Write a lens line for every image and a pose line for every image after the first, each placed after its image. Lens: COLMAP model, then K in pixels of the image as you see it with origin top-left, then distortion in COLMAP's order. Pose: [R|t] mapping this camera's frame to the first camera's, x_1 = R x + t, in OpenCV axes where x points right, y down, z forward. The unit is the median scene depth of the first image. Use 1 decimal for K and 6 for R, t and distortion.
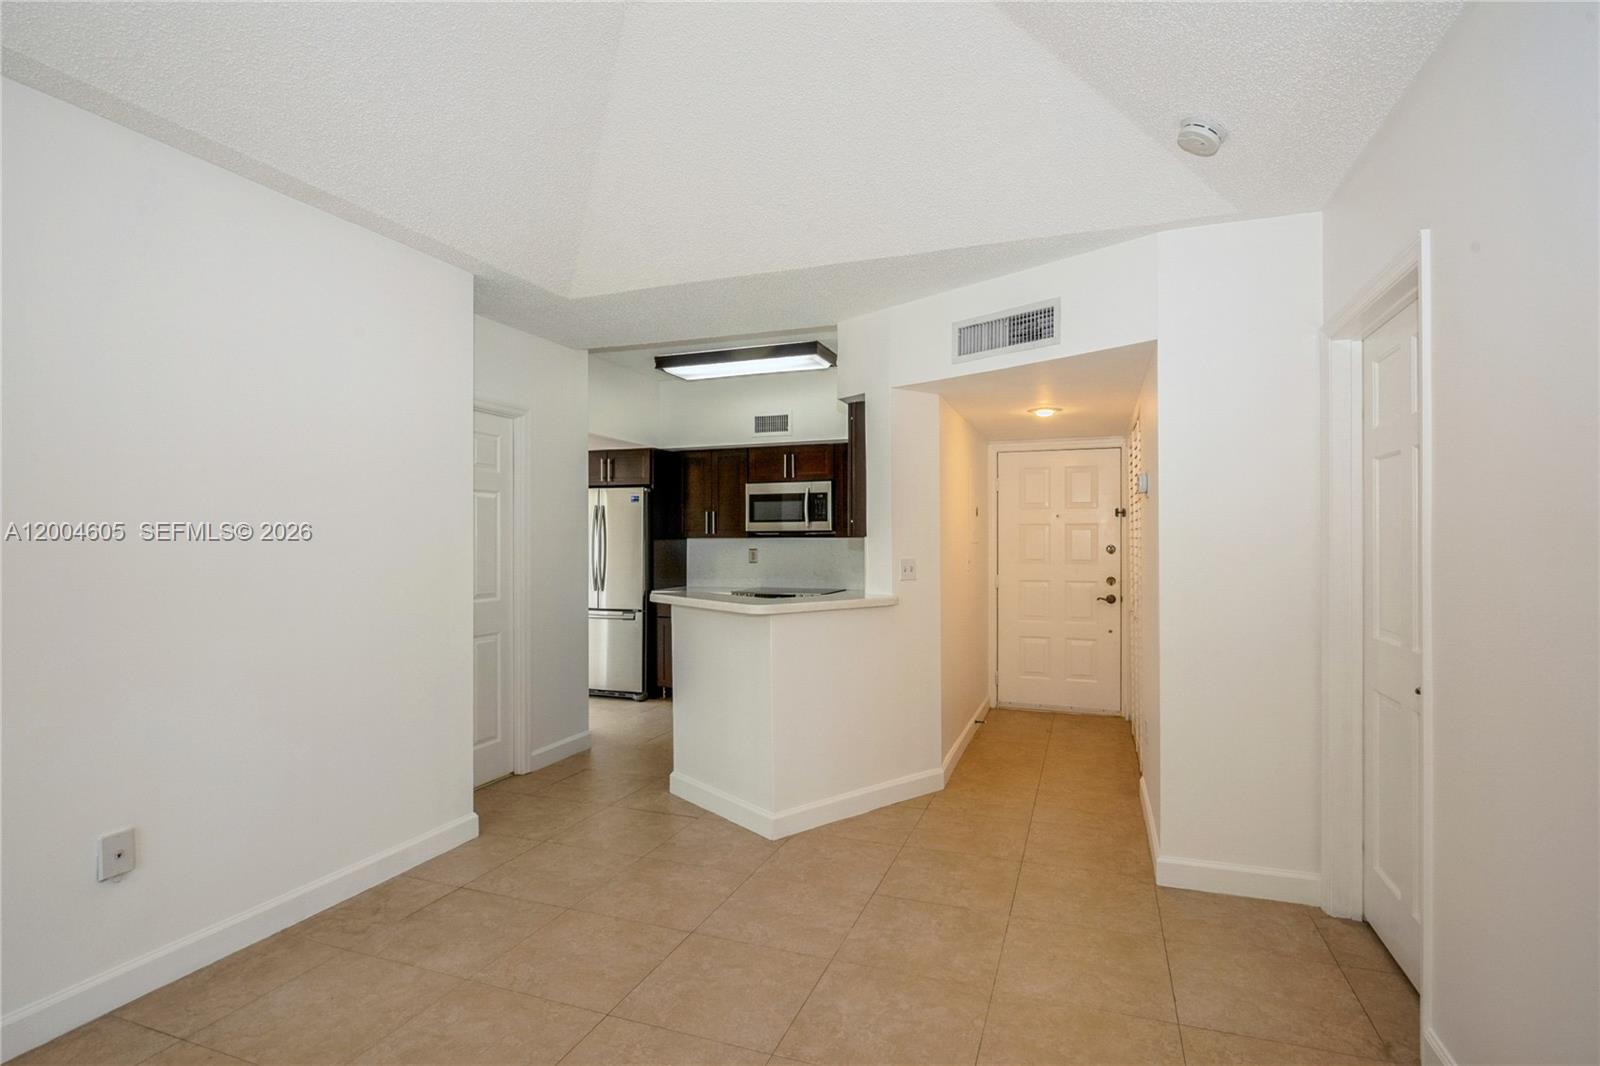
lens RADIAL K [[804.6, 0, 797.5], [0, 804.6, 536.5], [0, 0, 1]] dist [0.000142, -0.000004]
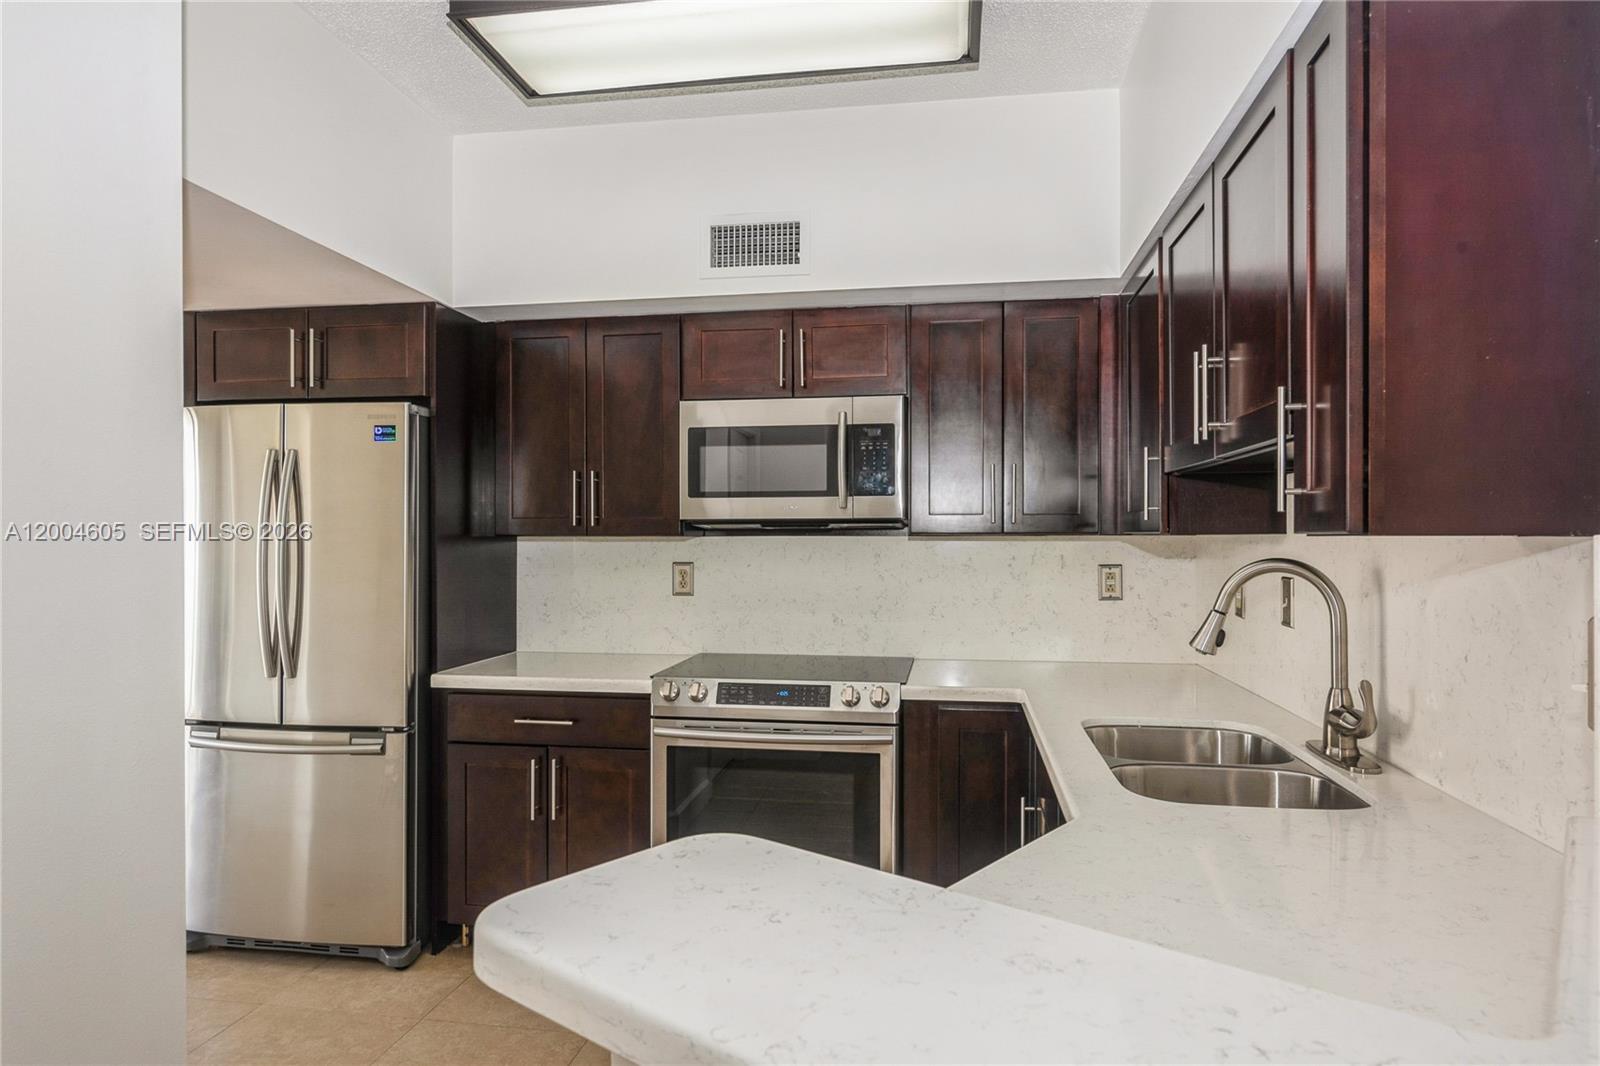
lens RADIAL K [[956.7, 0, 802.5], [0, 956.7, 528.9], [0, 0, 1]] dist [-0.001068, 0.000431]
pose [[0.982527, 0.000005, 0.186122, -0.093169], [0.000505, 0.999996, -0.002691, -0.000860], [-0.186122, 0.002739, 0.982523, 0.521942]]
